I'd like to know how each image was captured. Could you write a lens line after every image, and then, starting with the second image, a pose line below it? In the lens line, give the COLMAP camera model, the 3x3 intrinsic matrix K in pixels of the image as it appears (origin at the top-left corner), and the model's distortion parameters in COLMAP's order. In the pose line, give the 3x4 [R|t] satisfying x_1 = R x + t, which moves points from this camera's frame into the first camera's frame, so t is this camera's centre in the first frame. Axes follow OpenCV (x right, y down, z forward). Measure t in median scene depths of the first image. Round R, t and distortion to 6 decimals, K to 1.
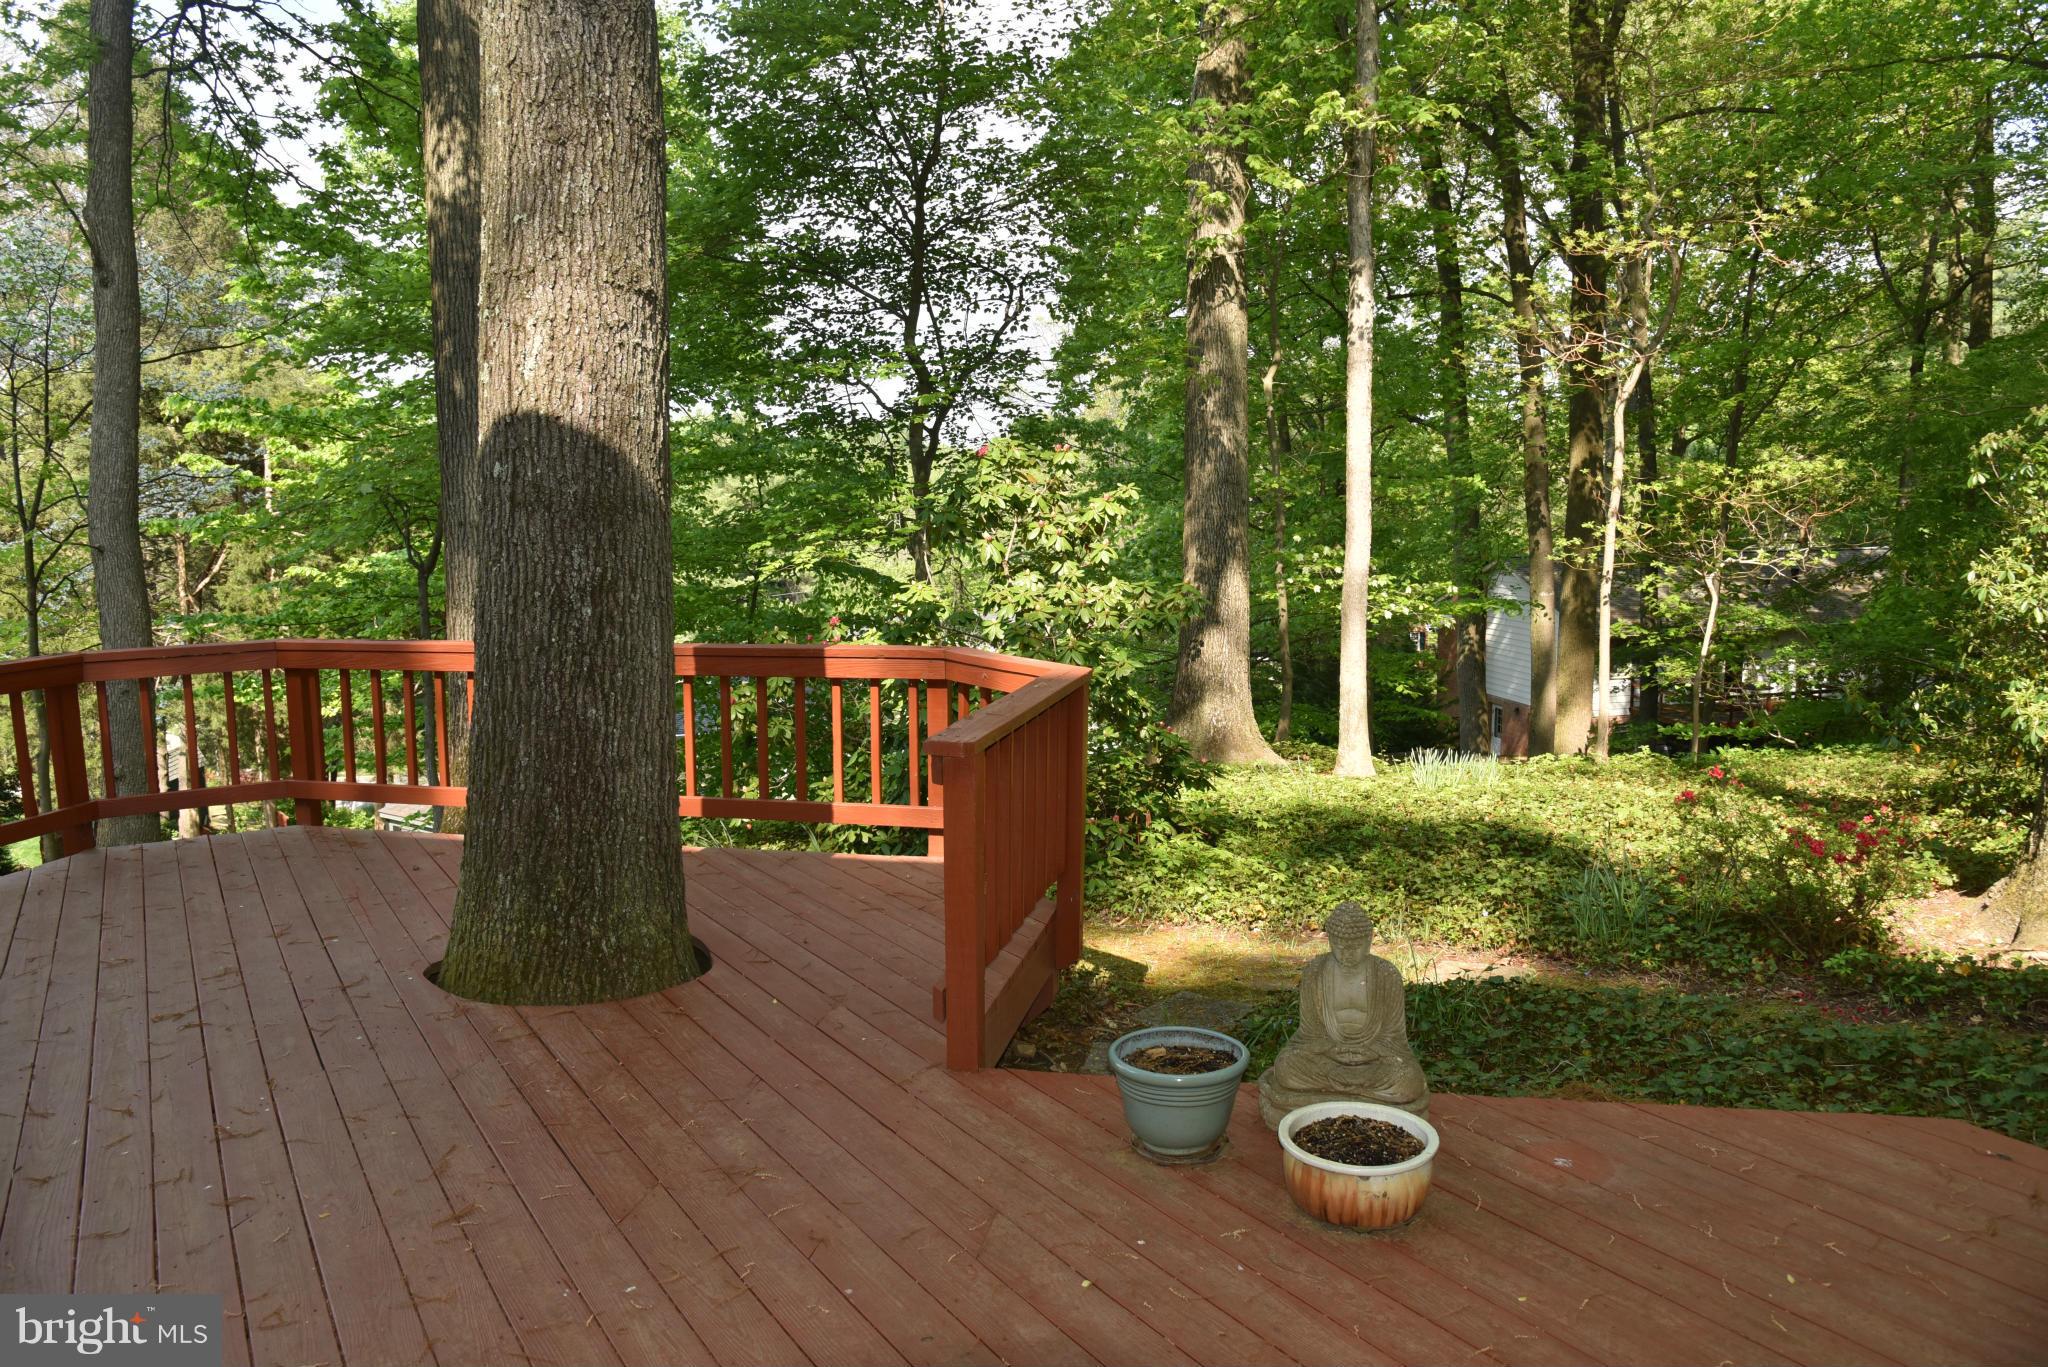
lens RADIAL K [[1394.3, 0, 1024.2], [0, 1394.3, 672.4], [0, 0, 1]] dist [-0.114704, 0.066550]
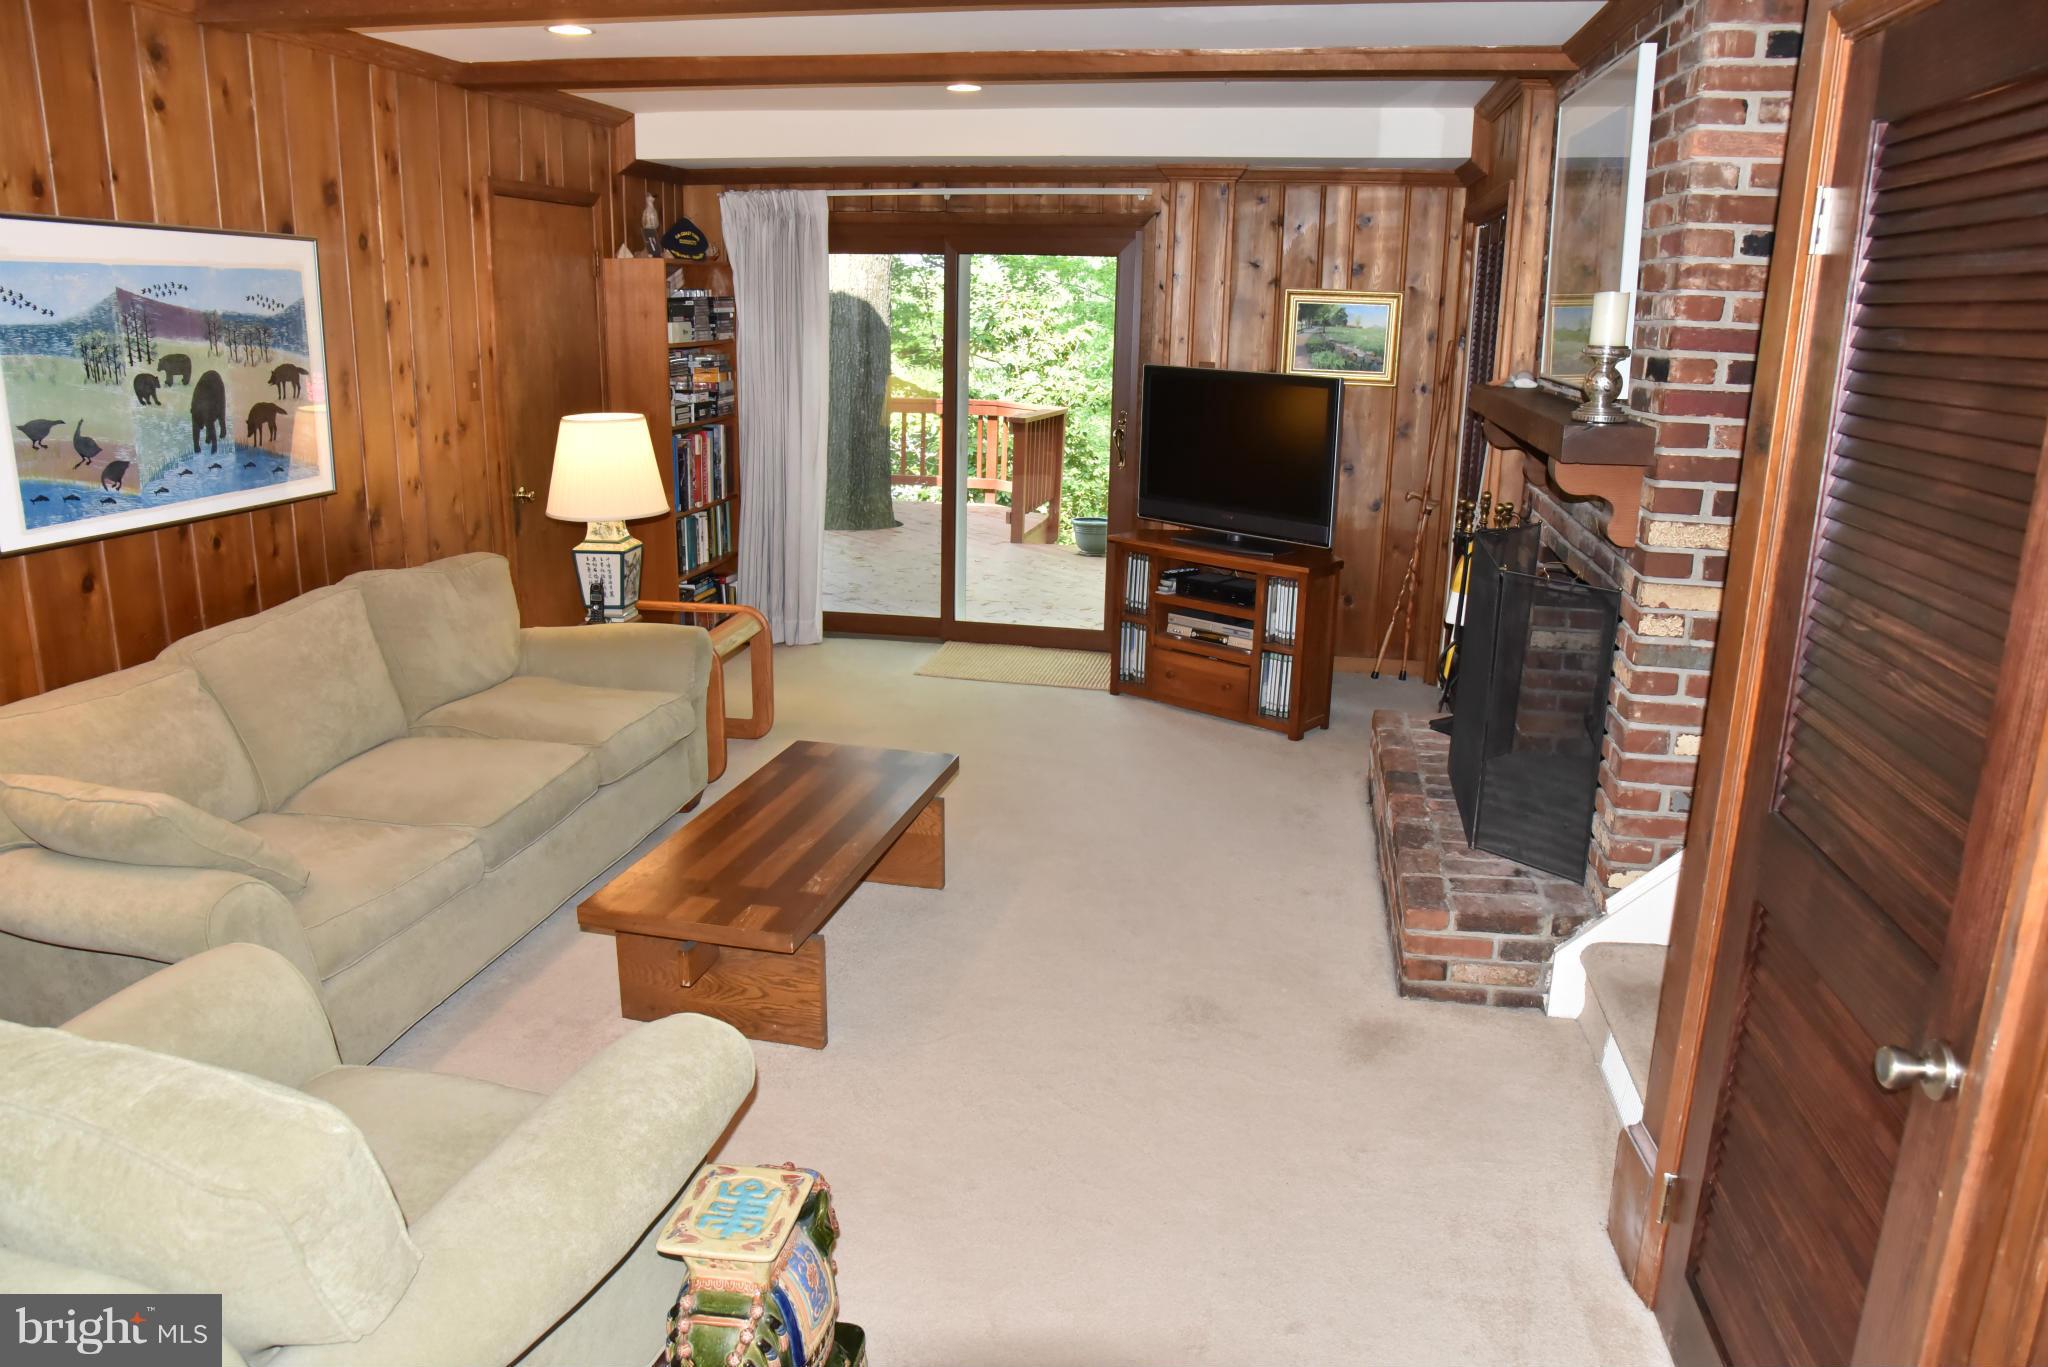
lens RADIAL K [[1394.3, 0, 1024.2], [0, 1394.3, 672.4], [0, 0, 1]] dist [-0.114704, 0.066550]
pose [[0.999445, 0.023243, 0.023871, -0.037617], [-0.025954, 0.992387, 0.120392, 0.089292], [-0.020891, -0.120945, 0.992439, -0.731367]]
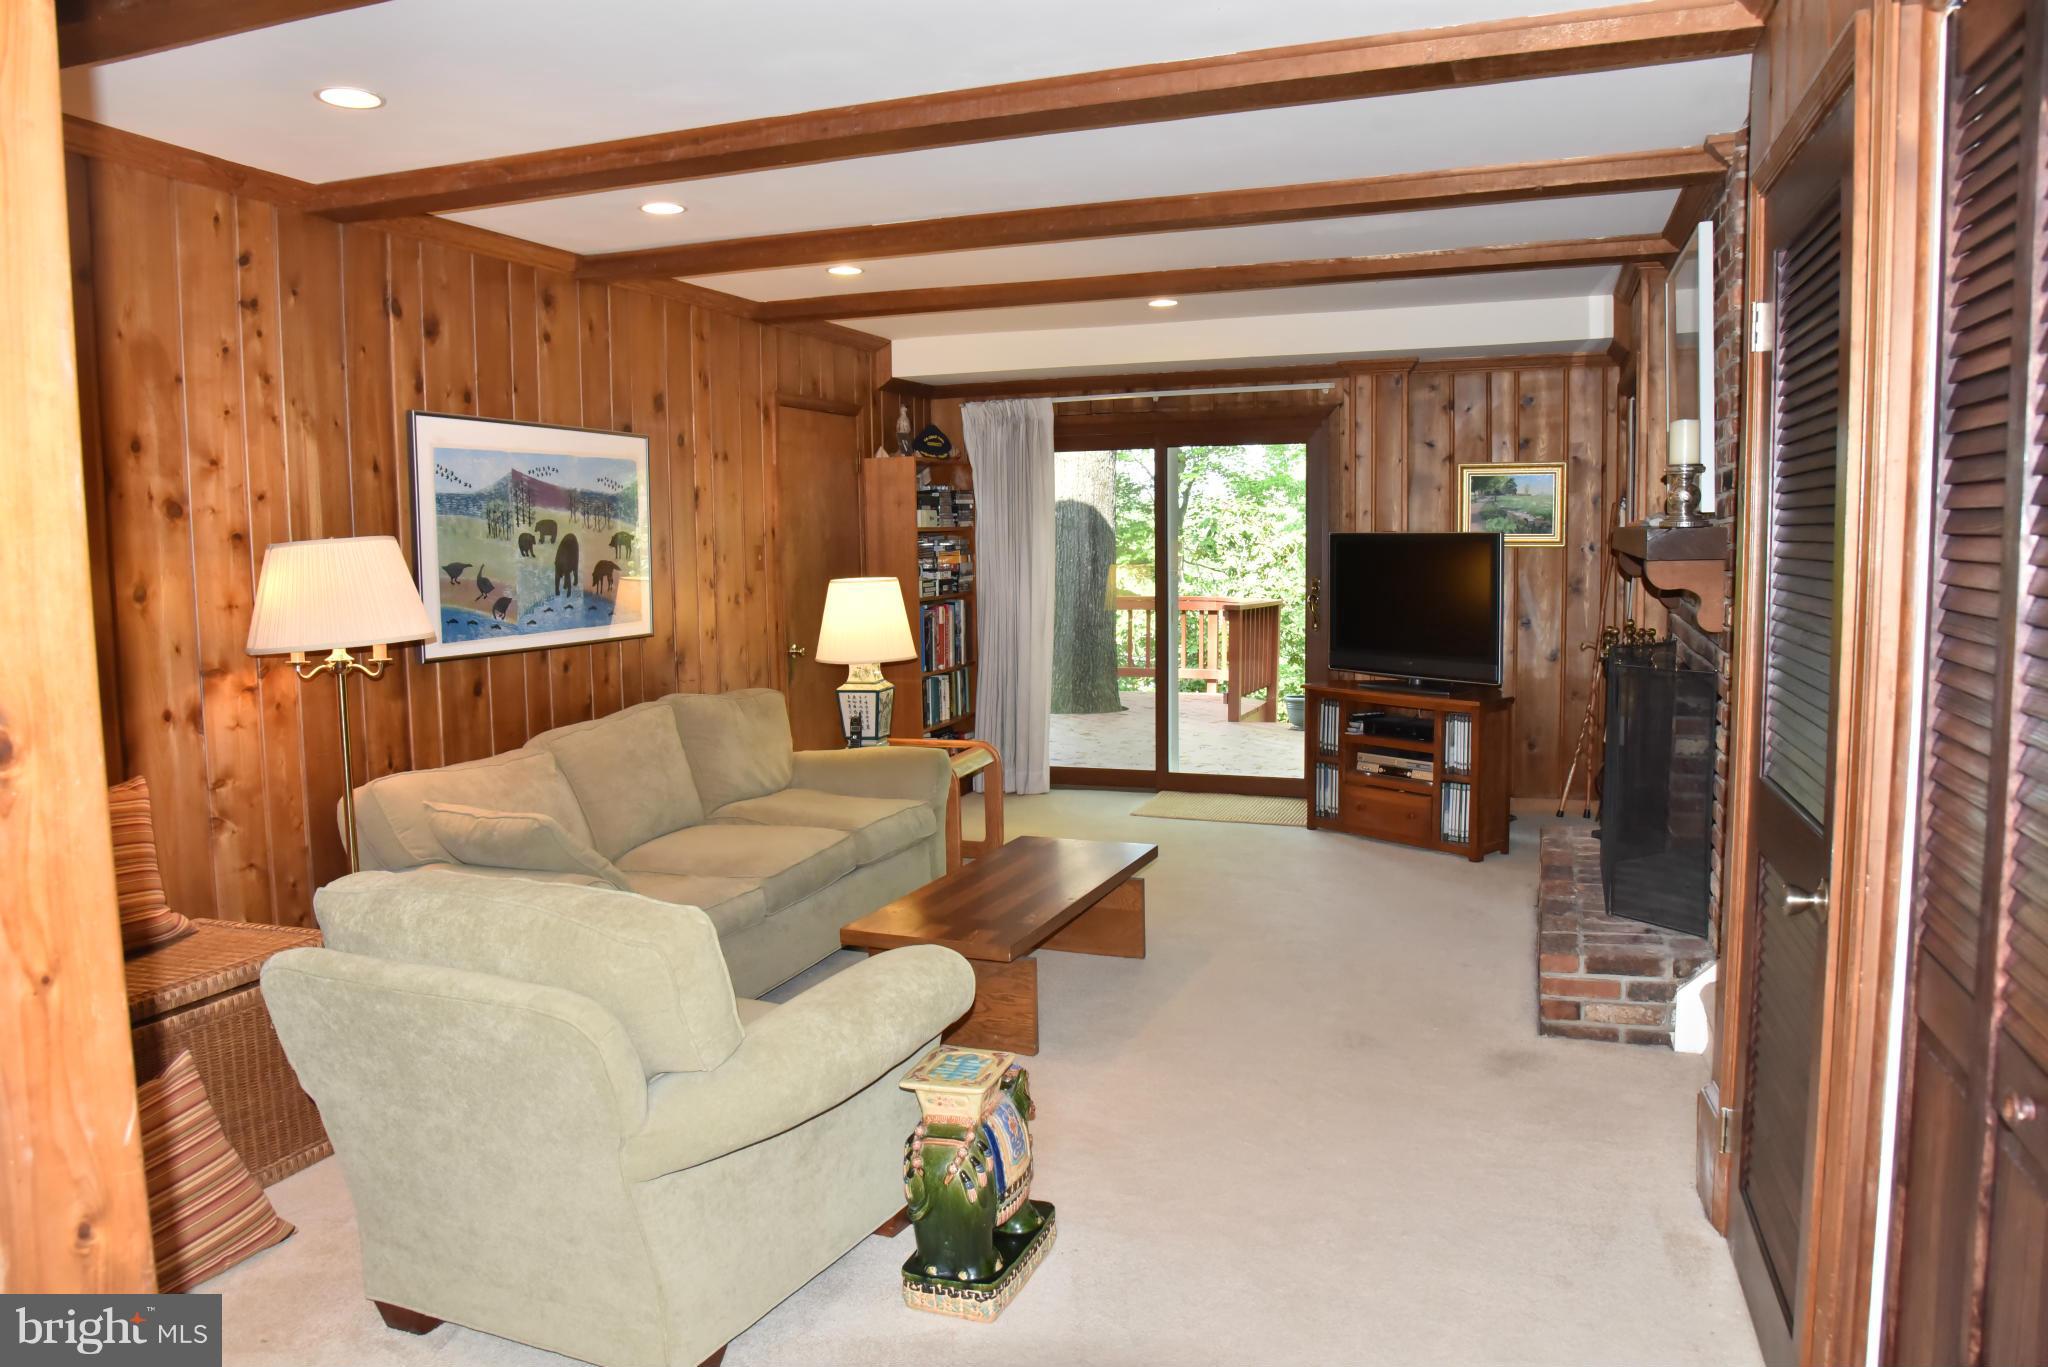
lens RADIAL K [[1394.3, 0, 1024.2], [0, 1394.3, 672.4], [0, 0, 1]] dist [-0.114704, 0.066550]
pose [[0.988815, 0.008316, -0.148918, -0.019283], [-0.013918, 0.999232, -0.036618, 0.125864], [0.148499, 0.038281, 0.988171, -0.816460]]
